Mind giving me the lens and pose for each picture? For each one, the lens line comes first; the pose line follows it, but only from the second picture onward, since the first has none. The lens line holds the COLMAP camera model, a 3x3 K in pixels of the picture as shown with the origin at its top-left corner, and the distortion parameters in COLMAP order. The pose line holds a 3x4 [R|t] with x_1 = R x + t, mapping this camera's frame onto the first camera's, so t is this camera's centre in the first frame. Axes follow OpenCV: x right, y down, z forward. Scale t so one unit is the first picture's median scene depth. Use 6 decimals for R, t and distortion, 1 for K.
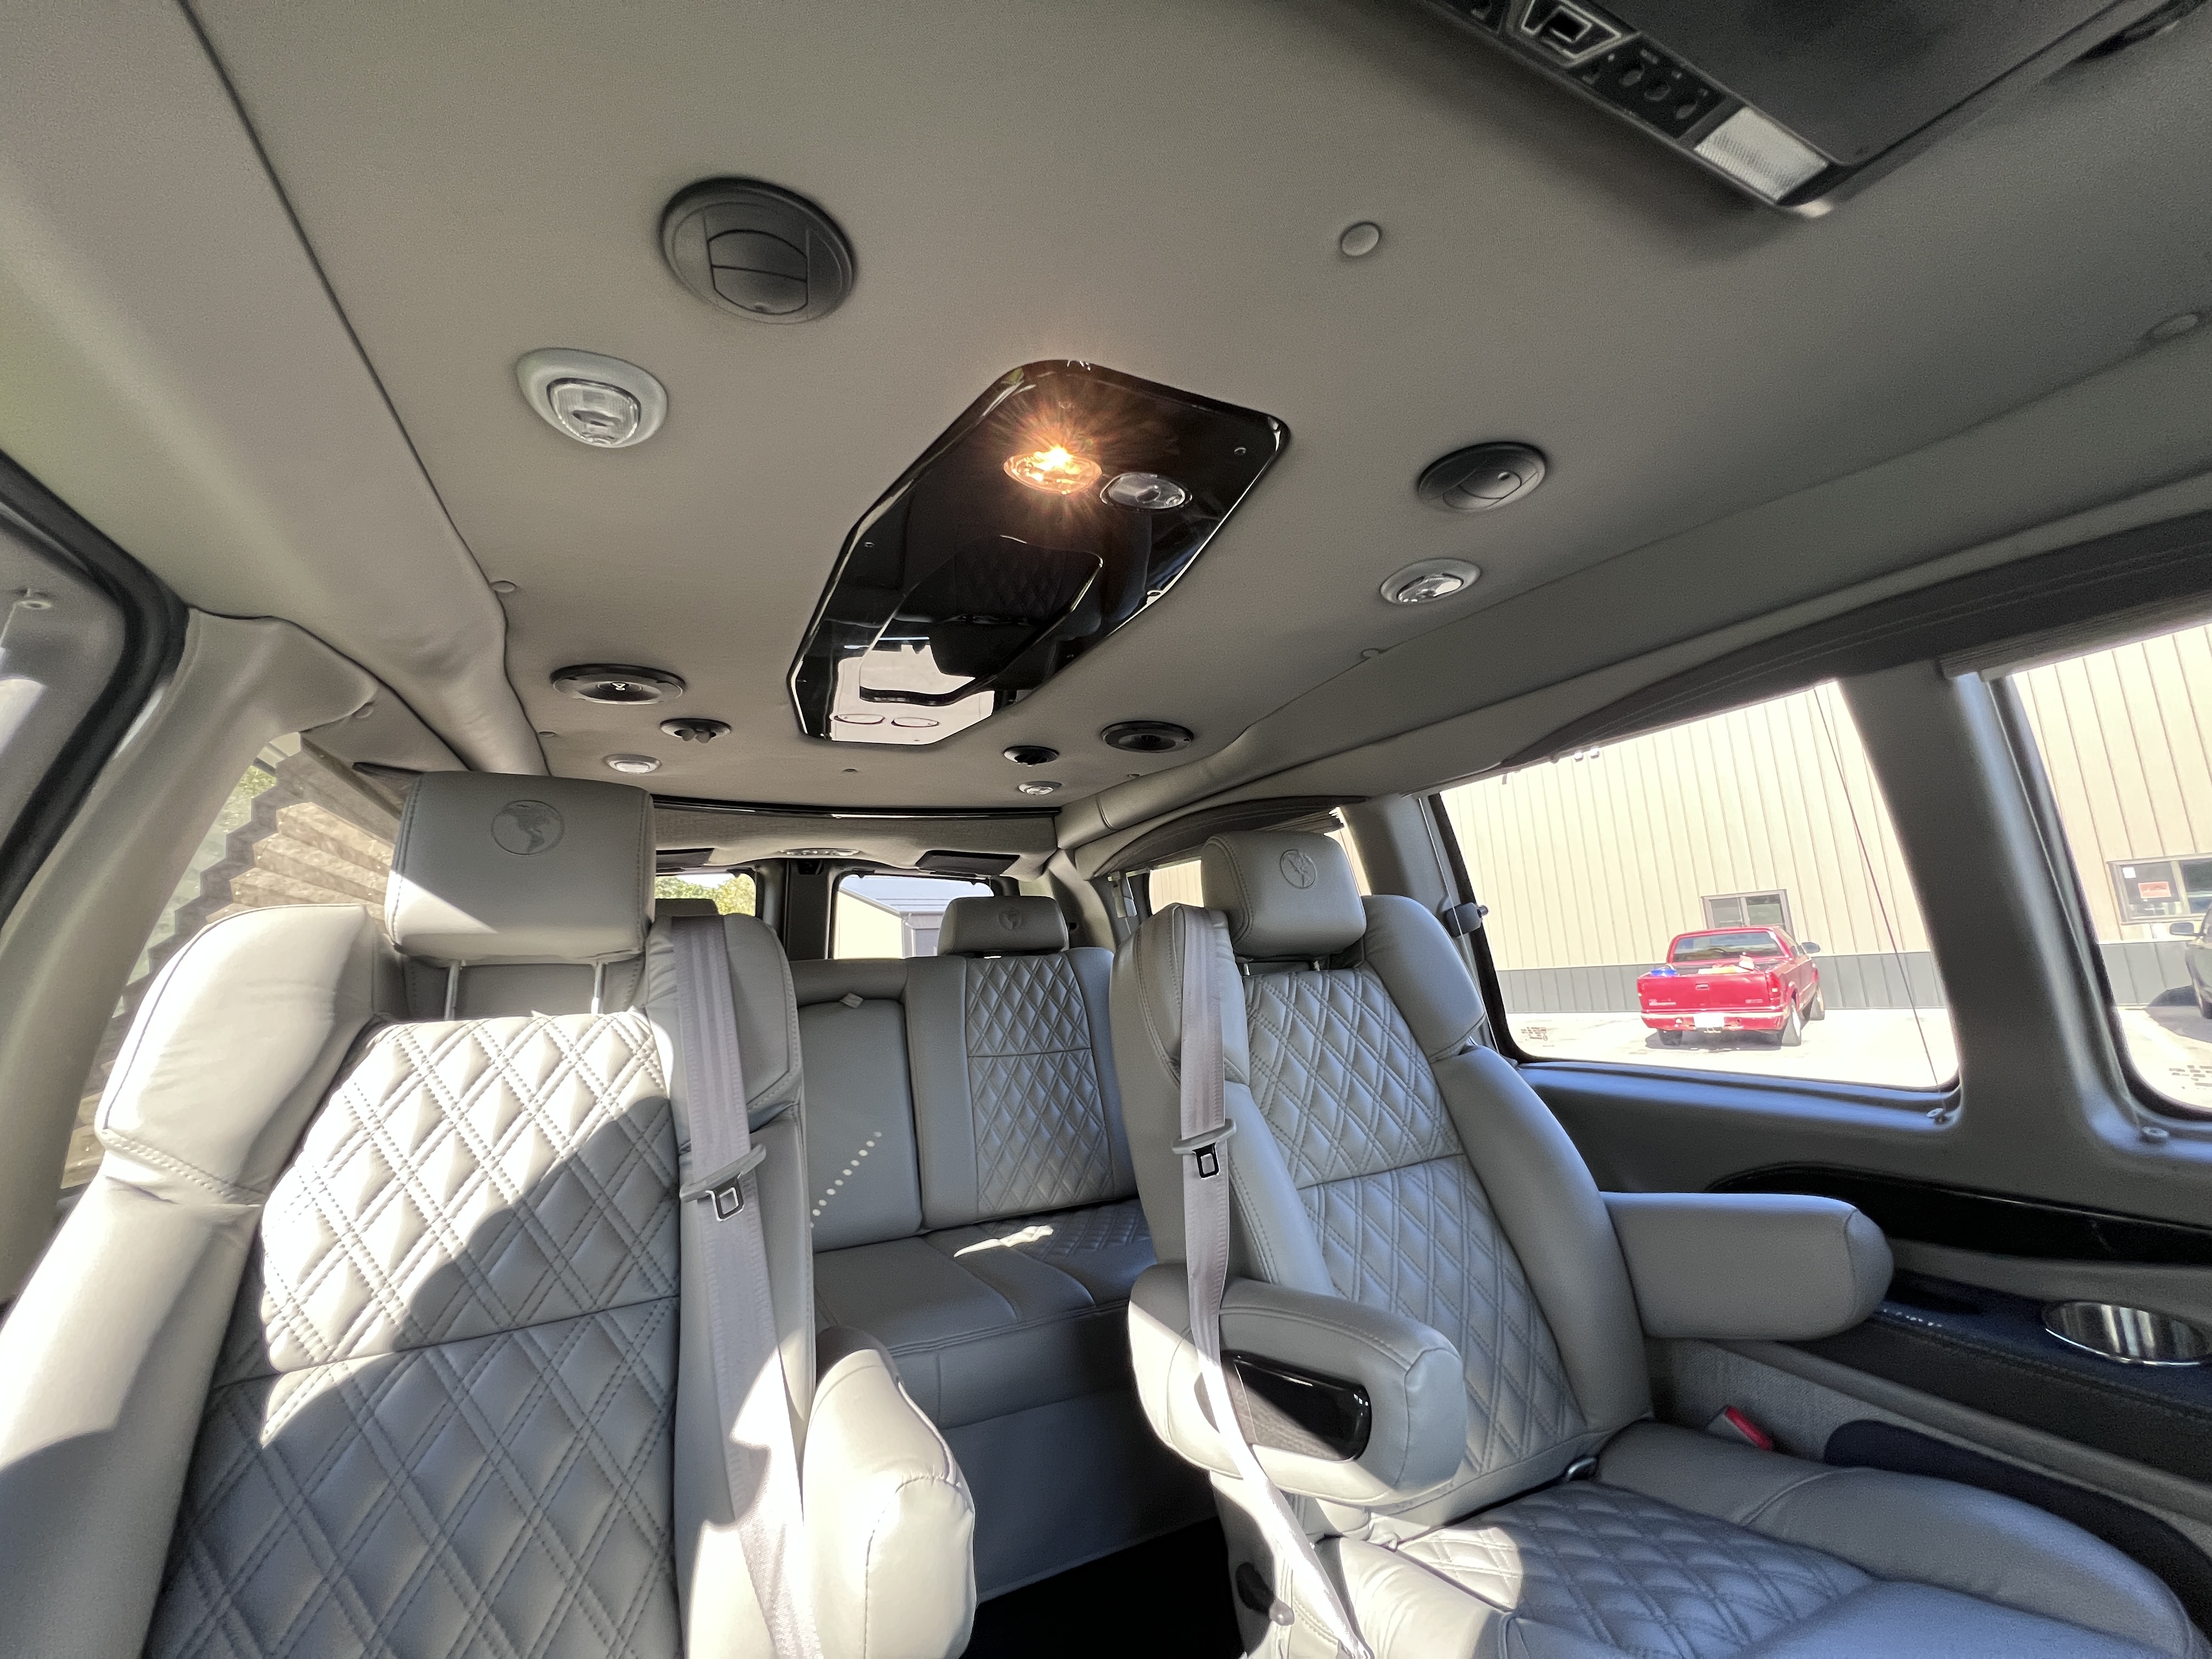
lens RADIAL K [[890.9, 0, 1106.0], [0, 890.9, 829.5], [0, 0, 1]] dist [-0.000678, 0.000444]
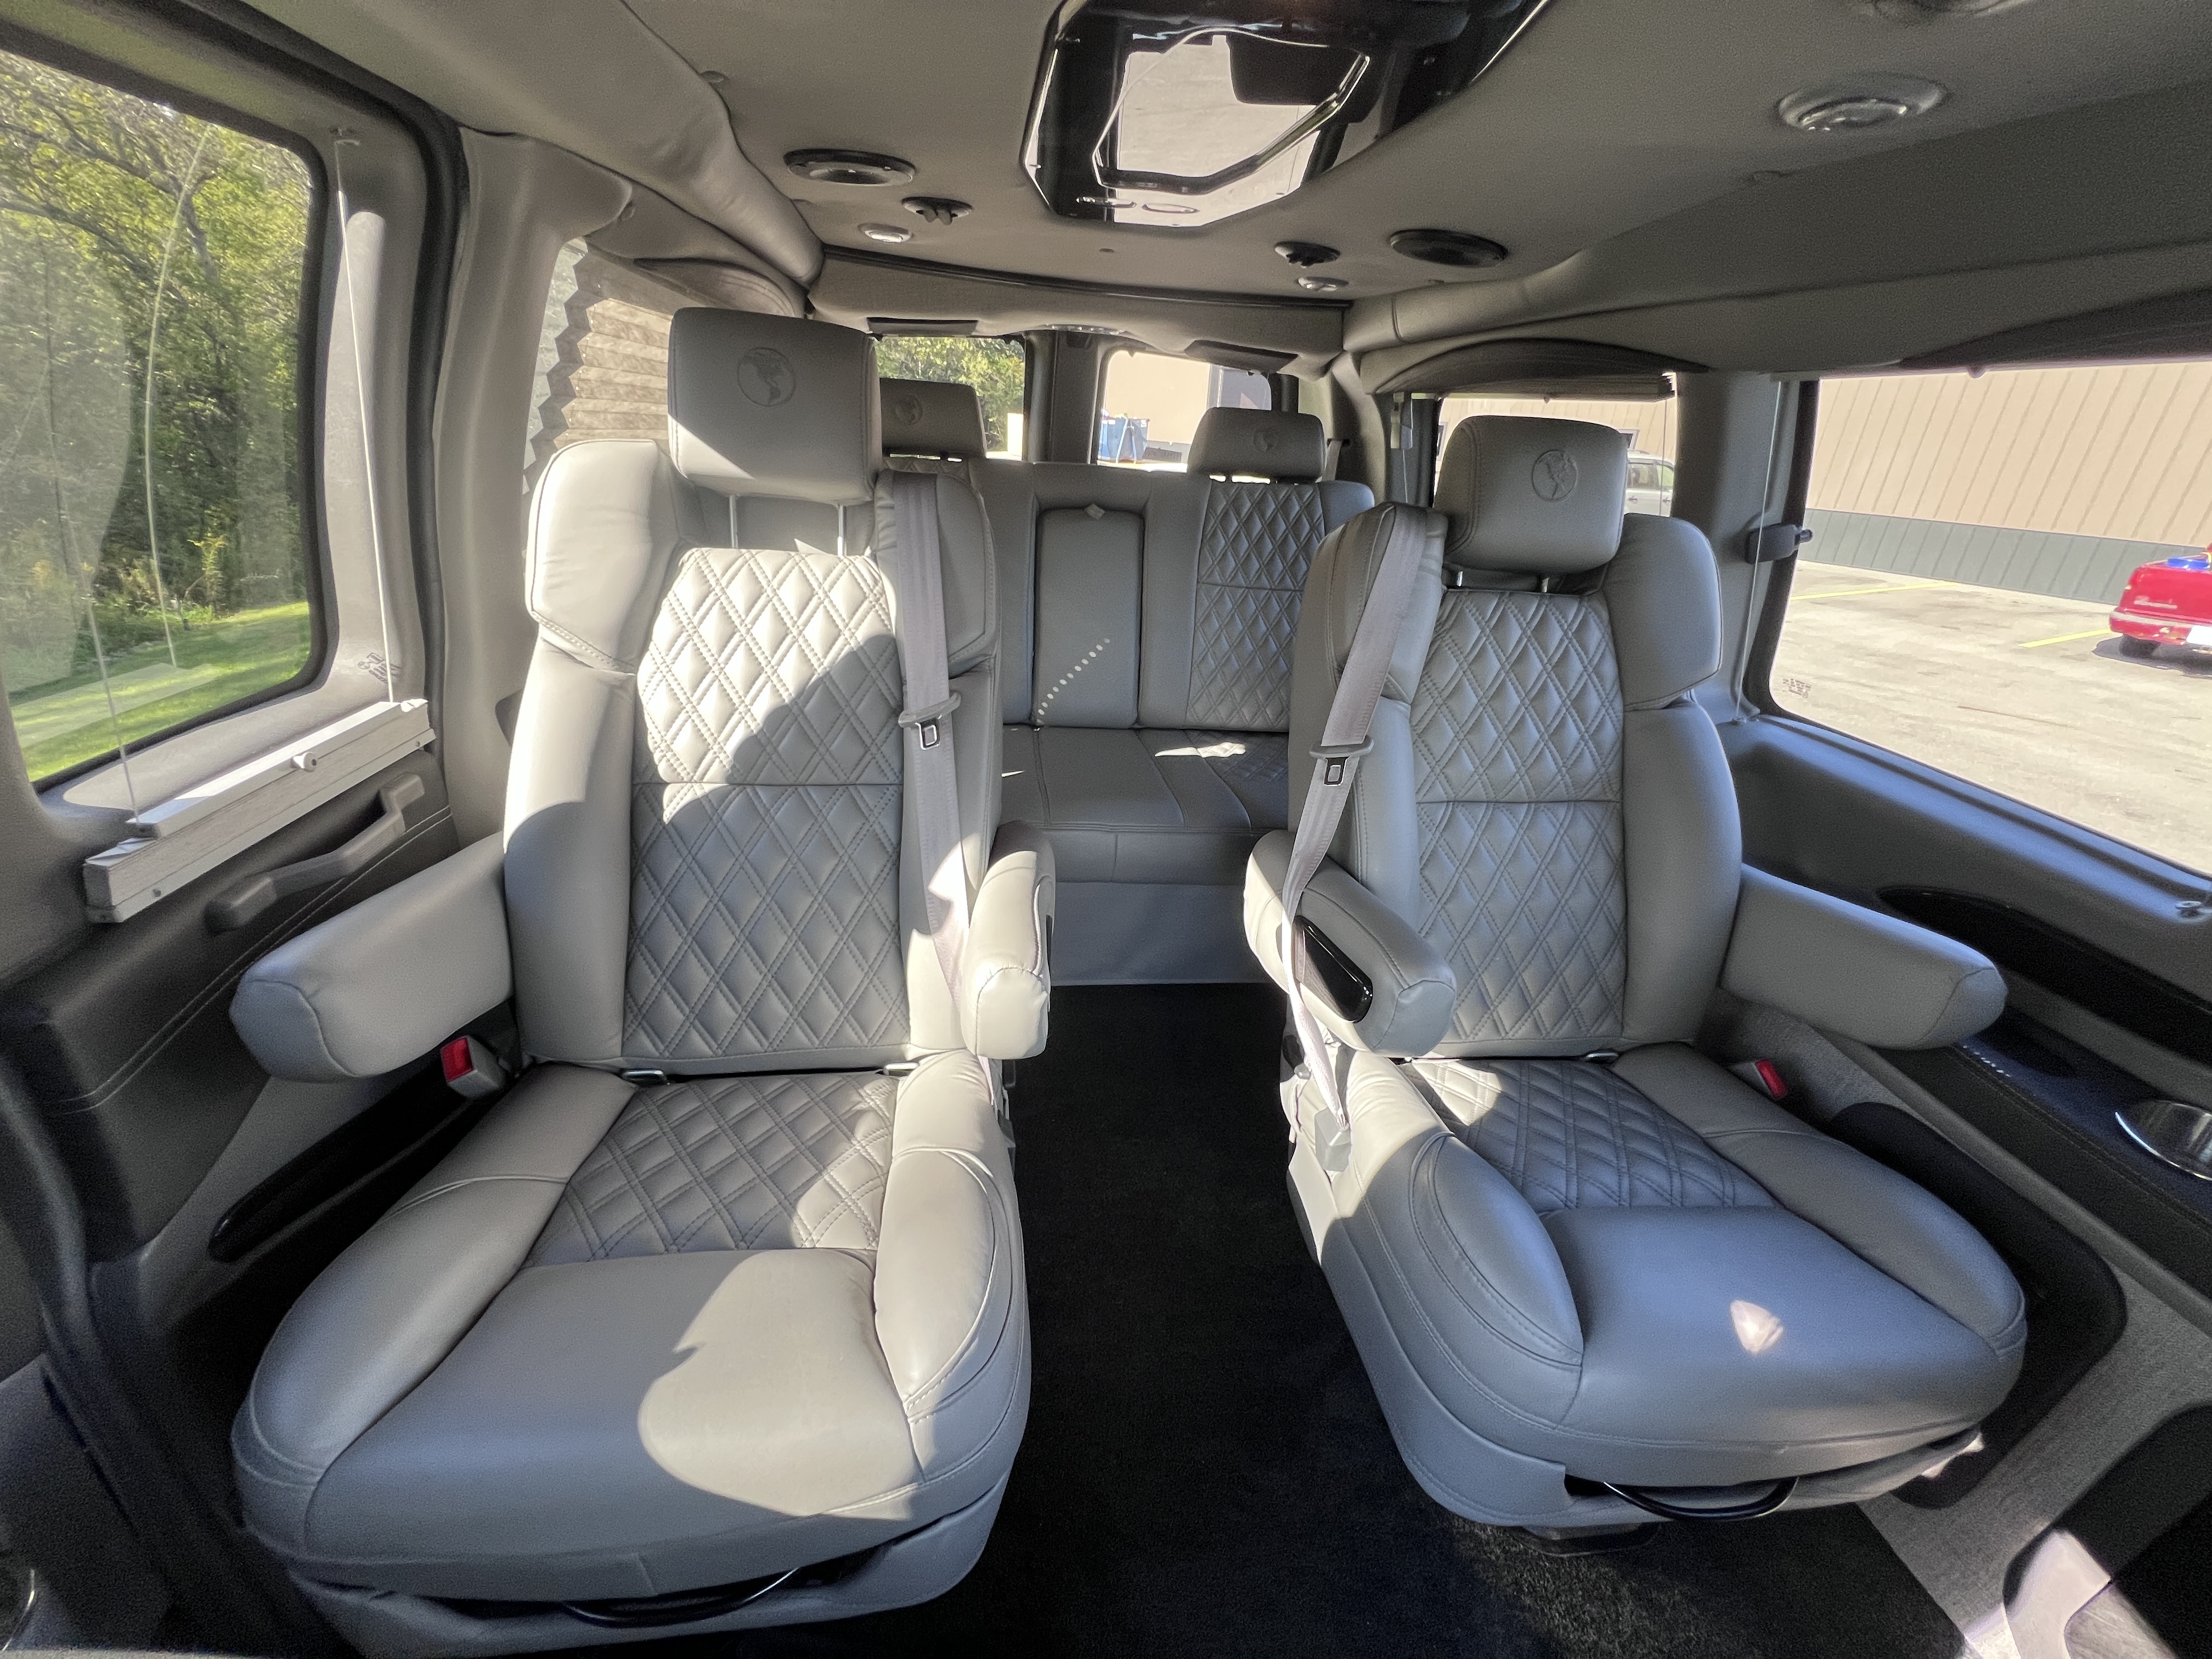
lens RADIAL K [[890.9, 0, 1106.0], [0, 890.9, 829.5], [0, 0, 1]] dist [-0.000678, 0.000444]
pose [[0.940554, 0.241934, -0.238383, 0.120688], [-0.069534, 0.824155, 0.562080, -0.162951], [0.332450, -0.512091, 0.791985, -0.012579]]
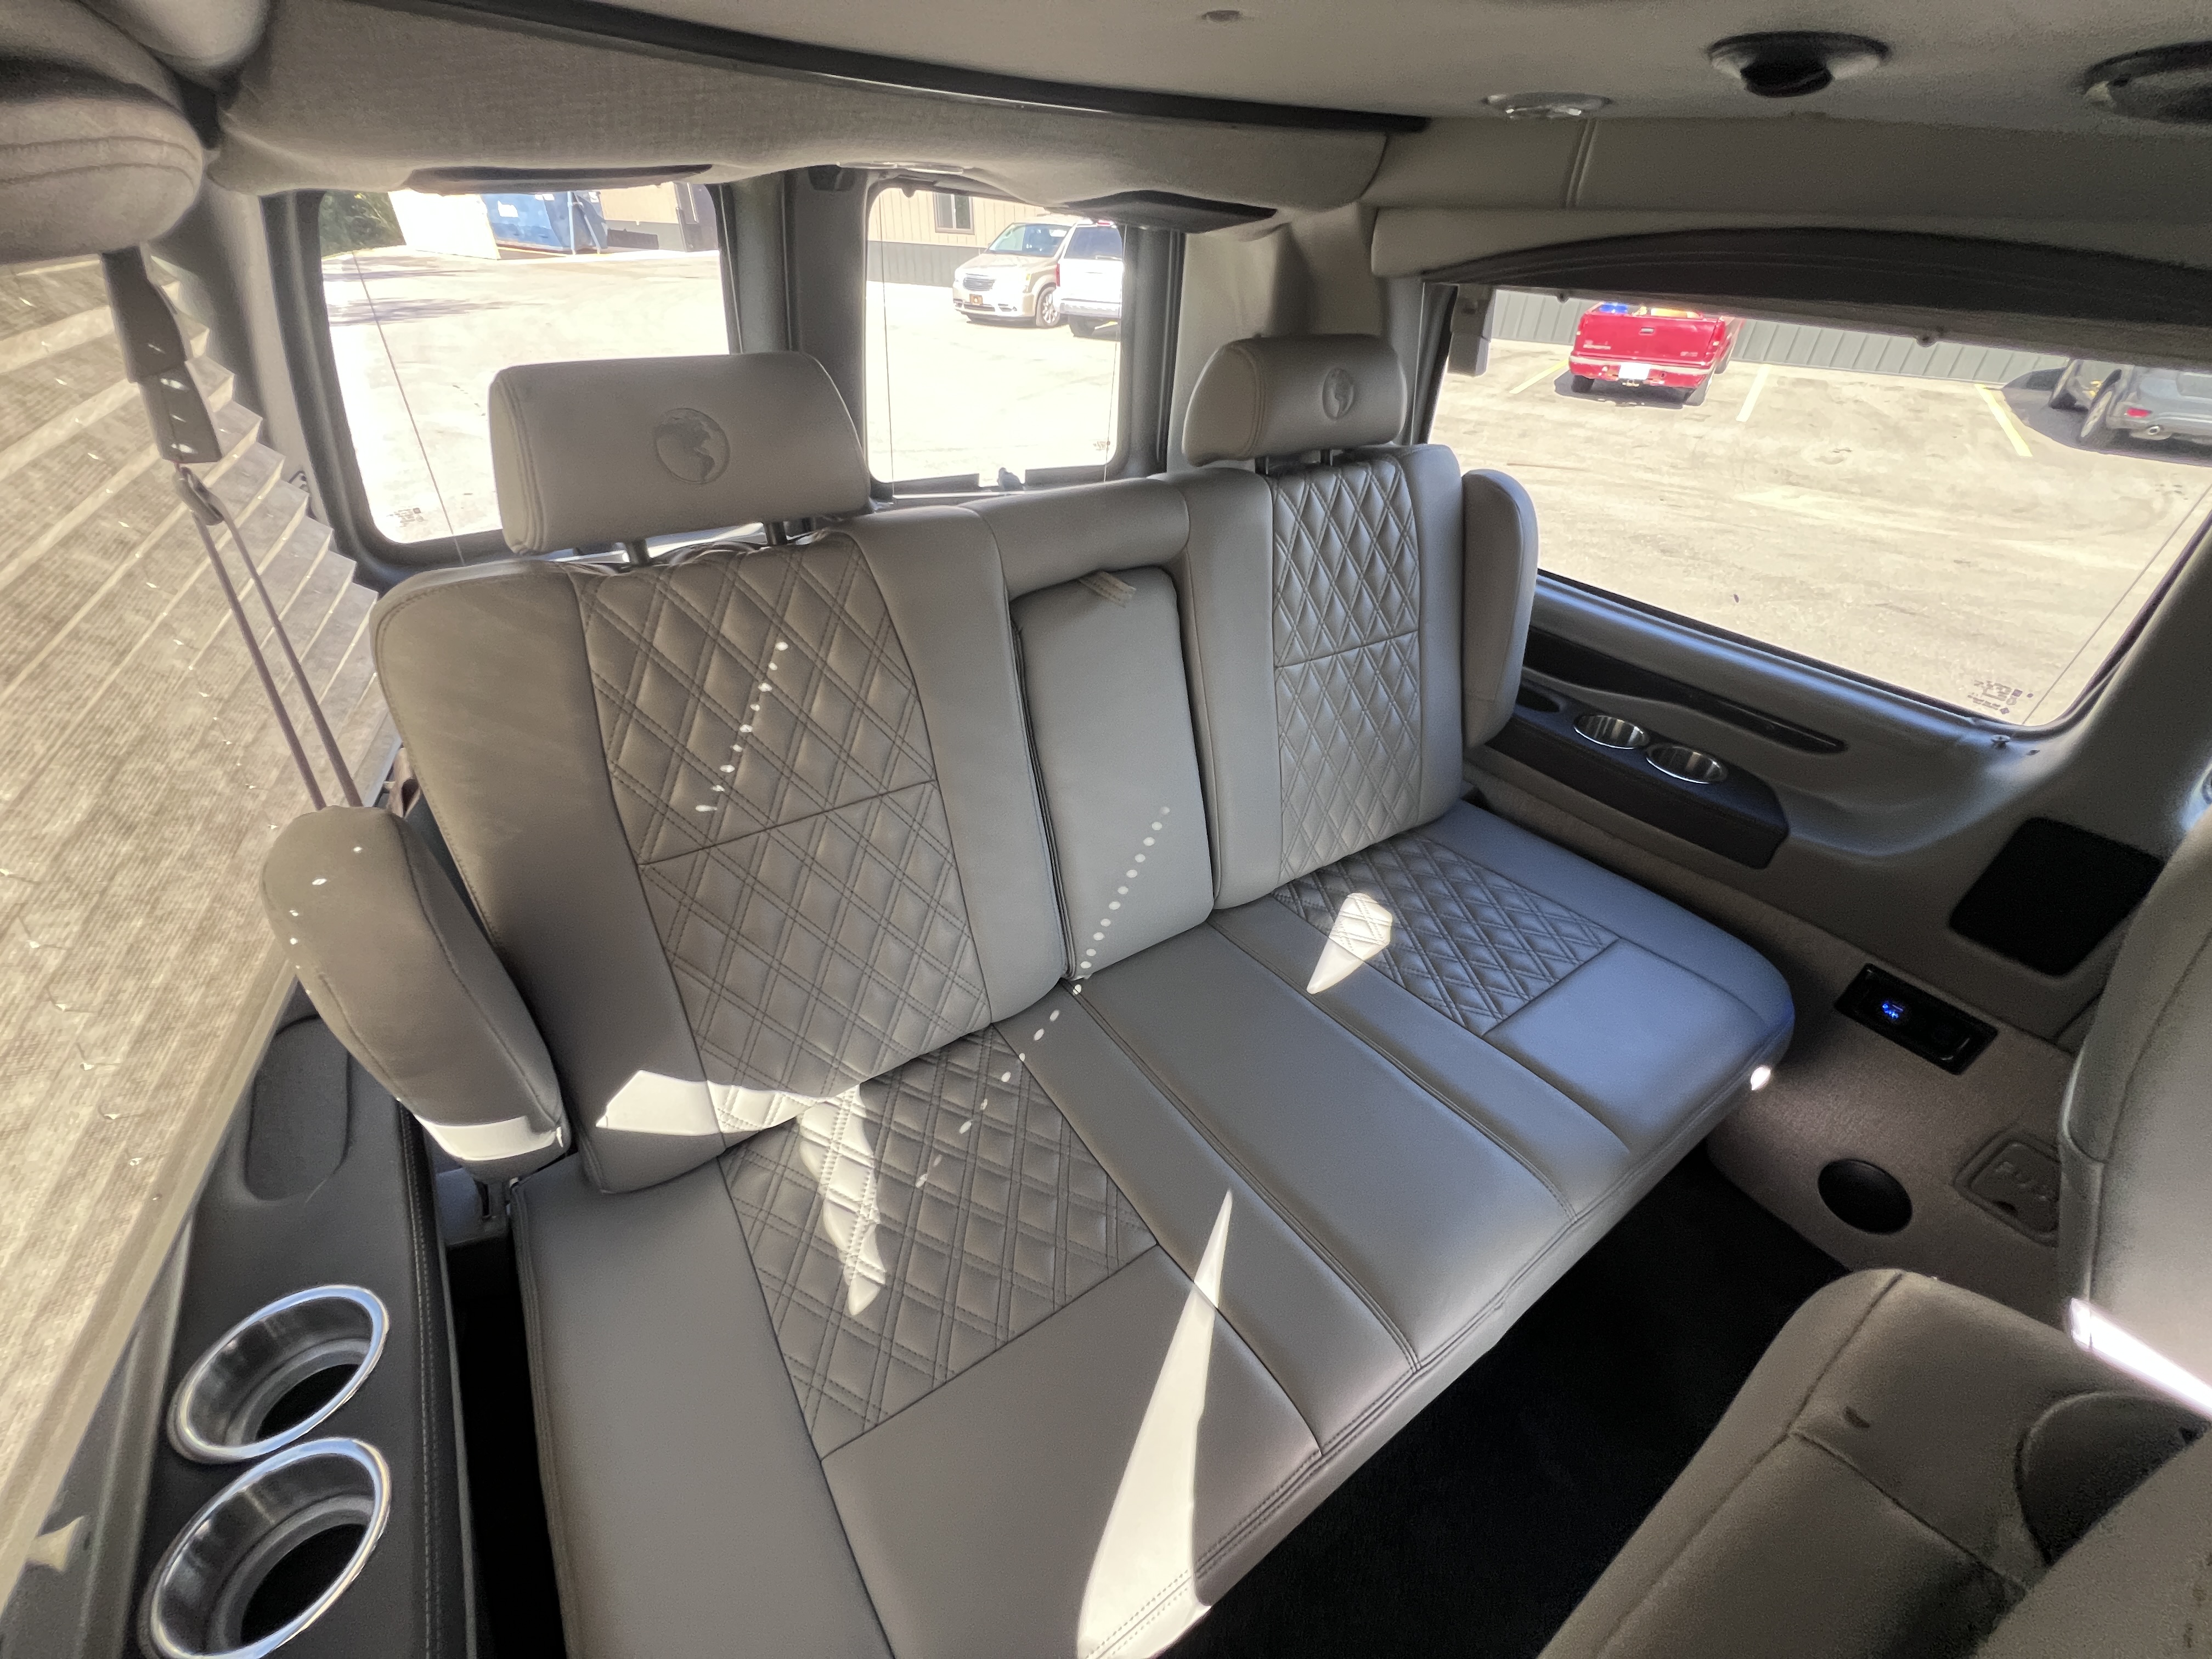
lens RADIAL K [[916.0, 0, 1106.0], [0, 916.0, 829.5], [0, 0, 1]] dist [-0.003973, -0.000205]
pose [[0.981720, -0.017465, 0.189526, -0.749227], [-0.116120, 0.734017, 0.669130, -0.122994], [-0.150802, -0.678907, 0.718571, 0.969993]]
